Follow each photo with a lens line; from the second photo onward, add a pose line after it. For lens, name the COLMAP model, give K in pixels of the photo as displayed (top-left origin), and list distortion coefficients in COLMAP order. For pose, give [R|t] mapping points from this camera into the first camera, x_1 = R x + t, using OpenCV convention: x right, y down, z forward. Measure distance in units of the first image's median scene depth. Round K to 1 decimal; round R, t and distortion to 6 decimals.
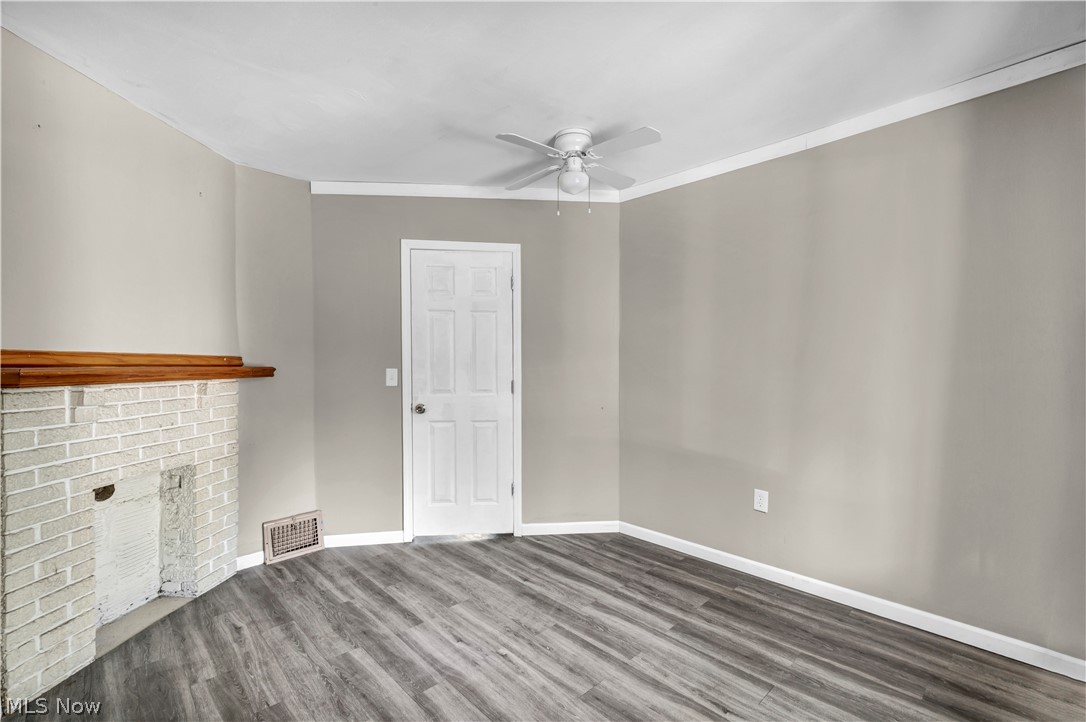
lens RADIAL K [[461.9, 0, 551.3], [0, 461.9, 361.8], [0, 0, 1]] dist [0.006796, -0.002059]
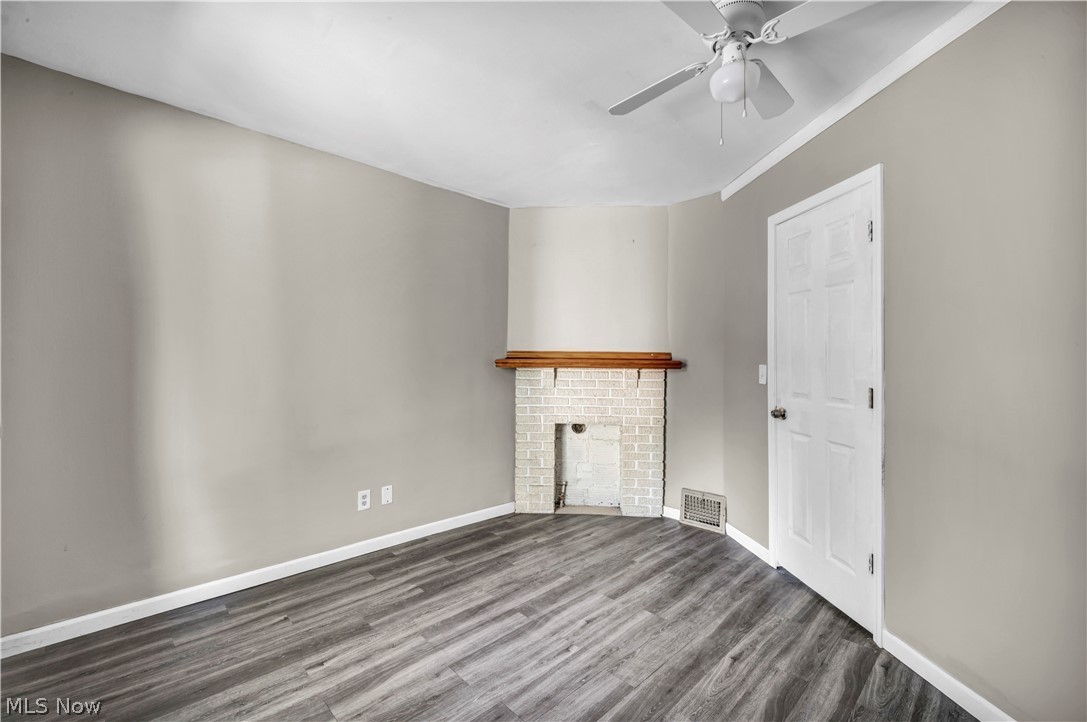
lens RADIAL K [[462.3, 0, 551.5], [0, 462.3, 358.4], [0, 0, 1]] dist [0.006796, -0.002059]
pose [[0.021038, 0.005741, -0.999762, 0.727474], [-0.004851, 0.999972, 0.005640, -0.001672], [0.999767, 0.004731, 0.021066, 0.763464]]
